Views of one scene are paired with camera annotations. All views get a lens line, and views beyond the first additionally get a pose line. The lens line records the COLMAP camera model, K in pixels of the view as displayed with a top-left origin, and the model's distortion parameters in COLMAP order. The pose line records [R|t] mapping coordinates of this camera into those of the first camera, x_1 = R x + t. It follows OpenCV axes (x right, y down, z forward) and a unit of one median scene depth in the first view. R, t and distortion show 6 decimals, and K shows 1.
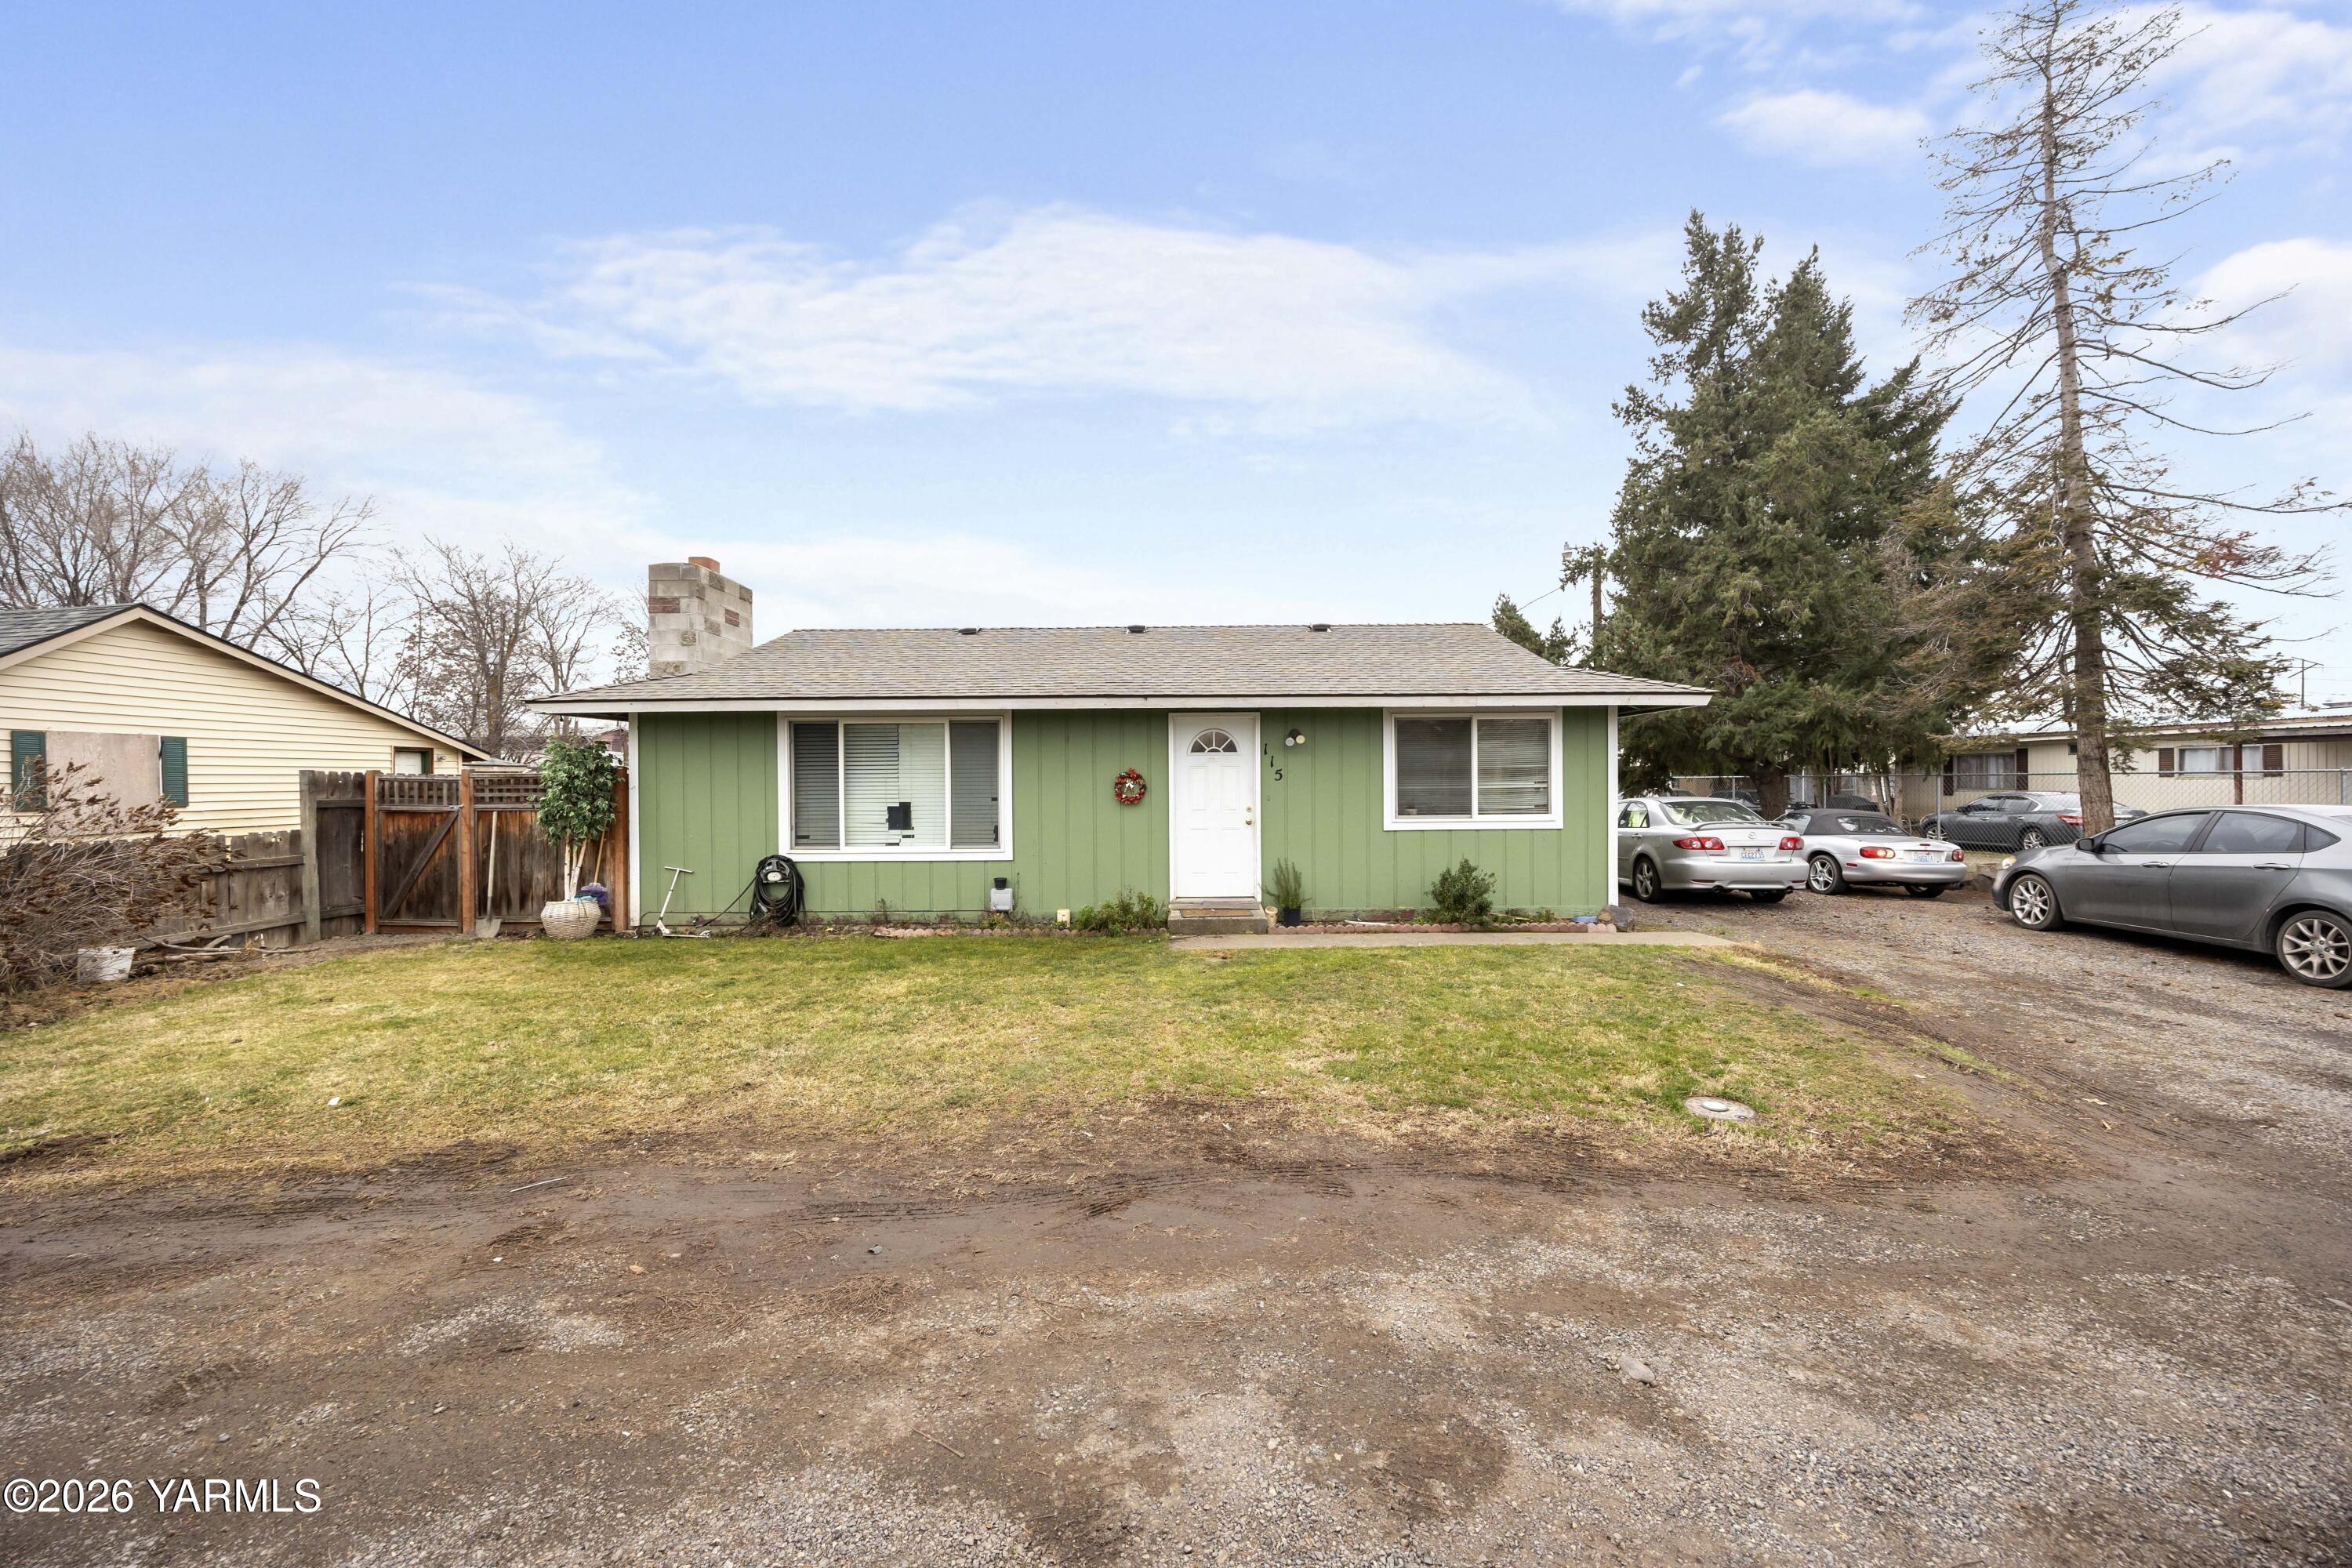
lens RADIAL K [[908.7, 0, 1180.1], [0, 908.7, 788.8], [0, 0, 1]] dist [-0.003177, -0.000808]
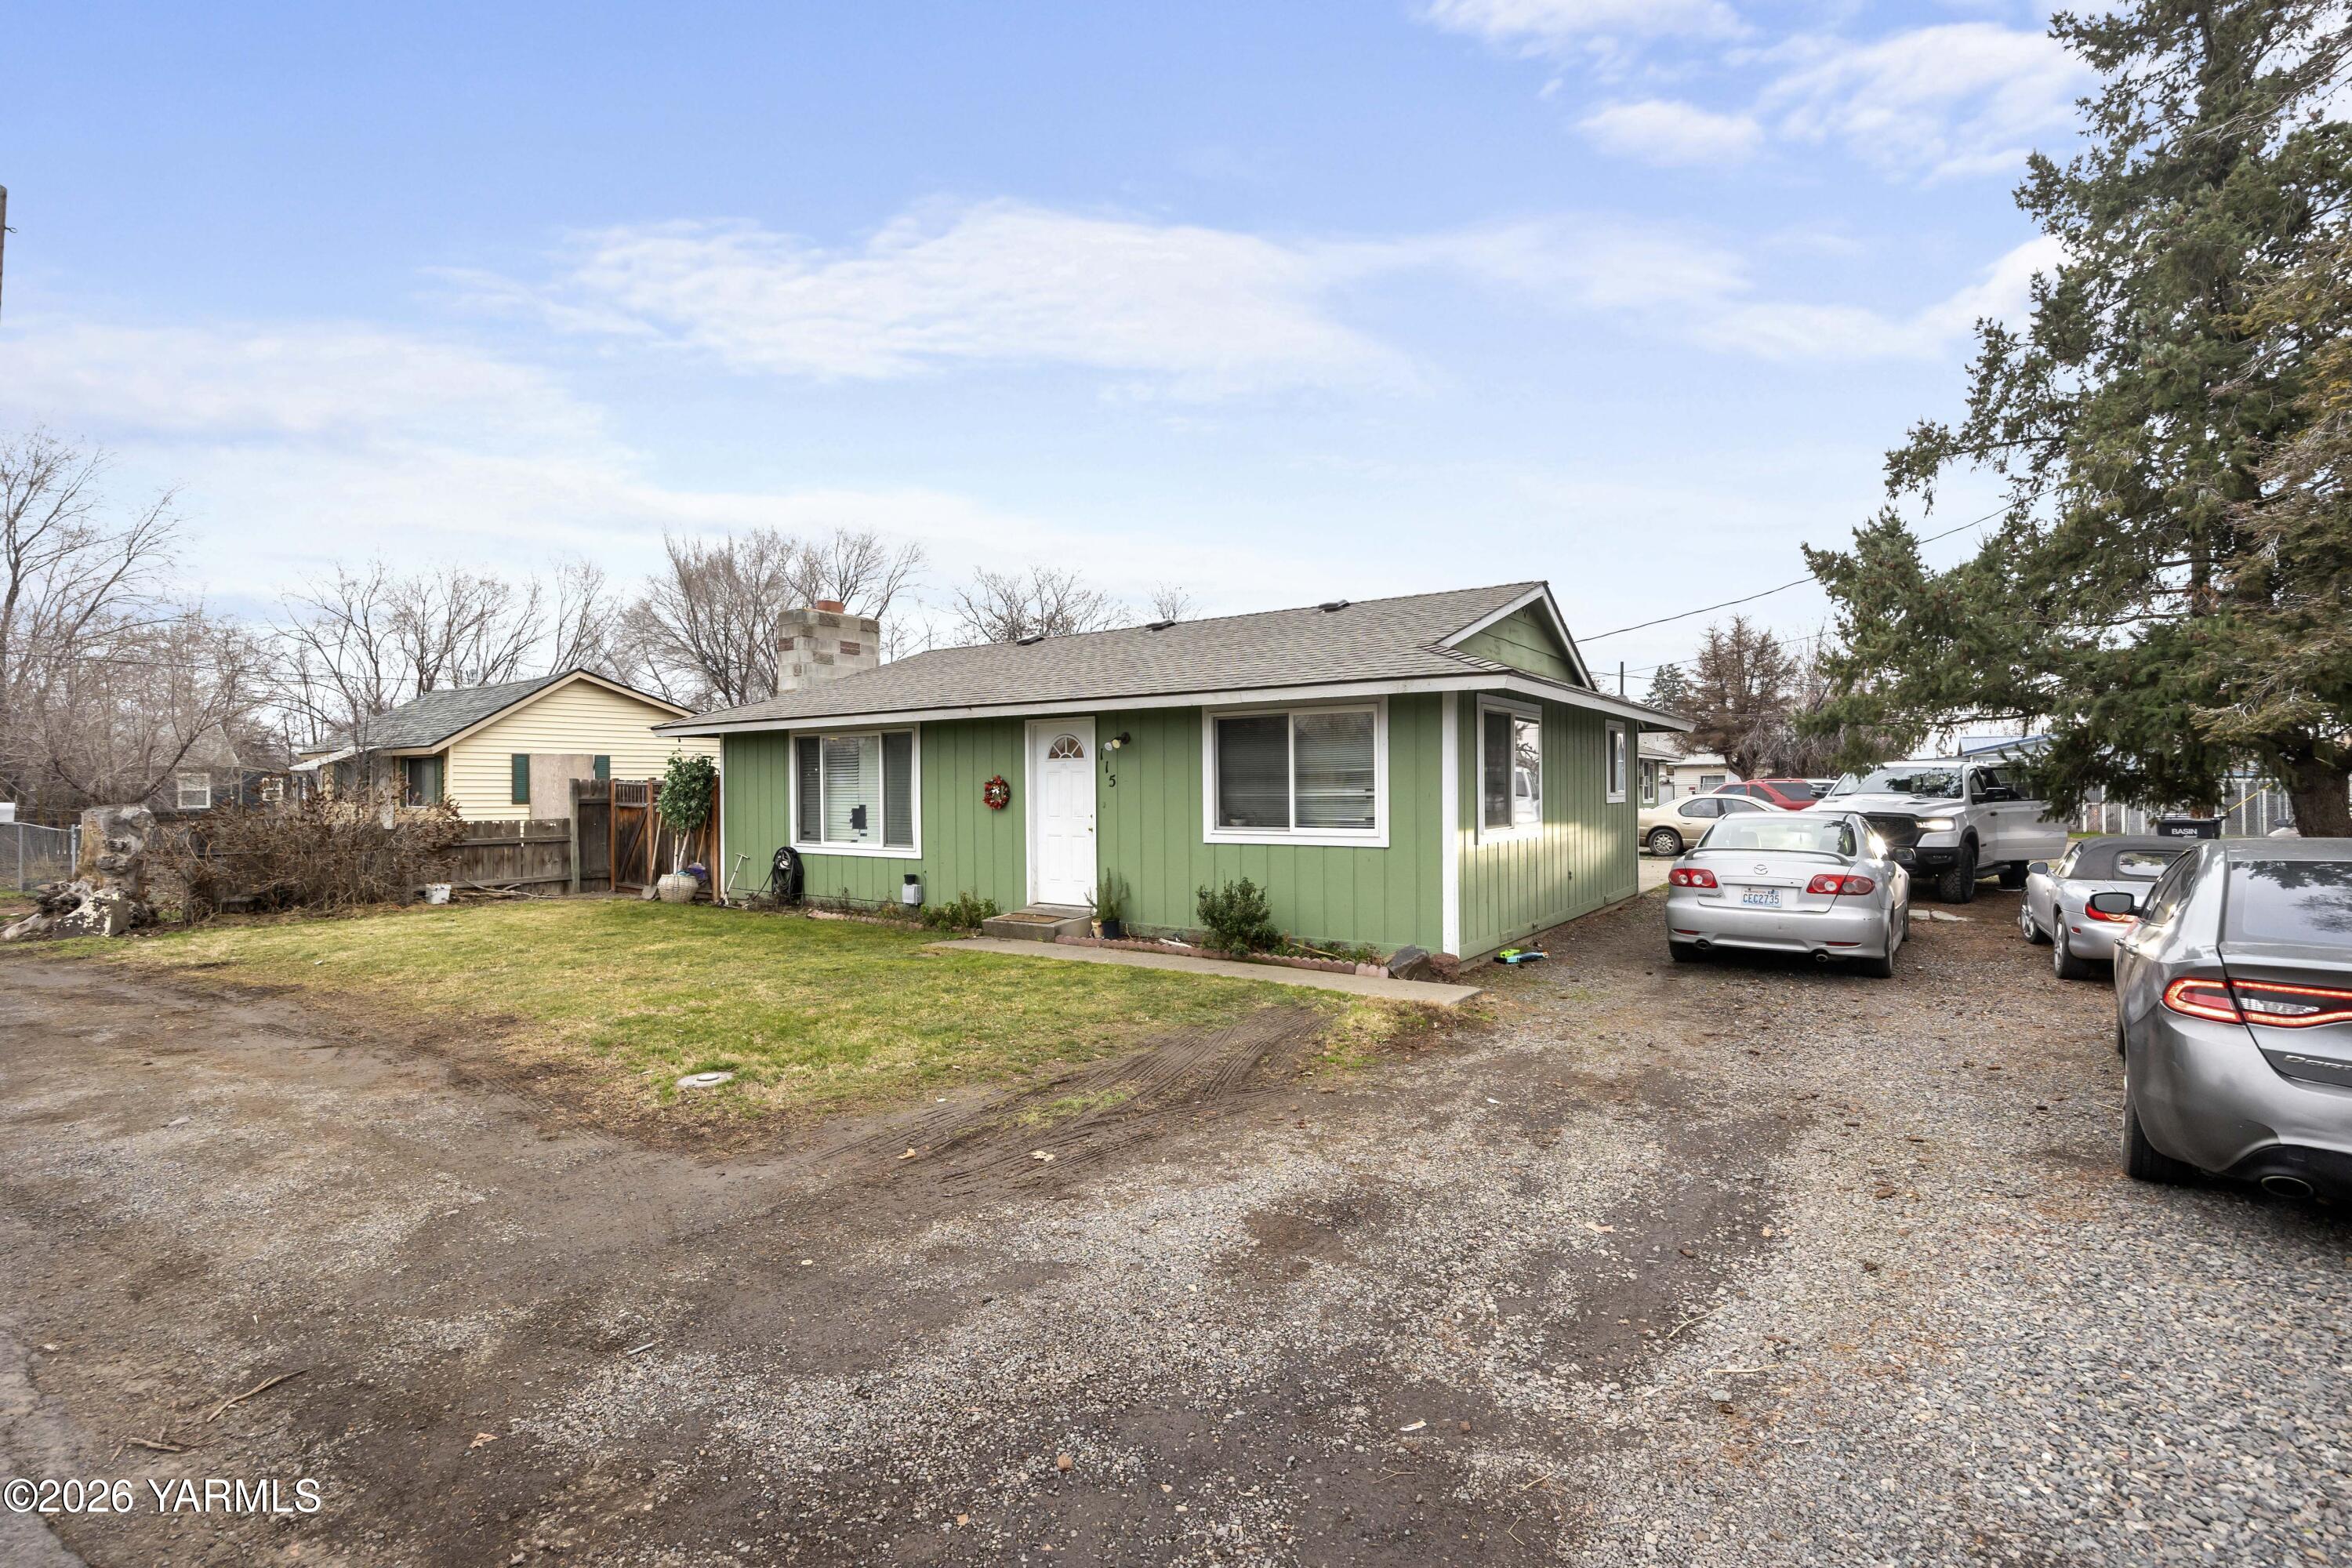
lens RADIAL K [[1098.4, 0, 1176.0], [0, 1098.4, 784.0], [0, 0, 1]] dist [-0.017375, 0.000325]
pose [[0.815073, 0.000965, -0.579358, 0.834141], [-0.005312, 0.999969, -0.005808, -0.005772], [0.579334, 0.007811, 0.815053, 0.098721]]
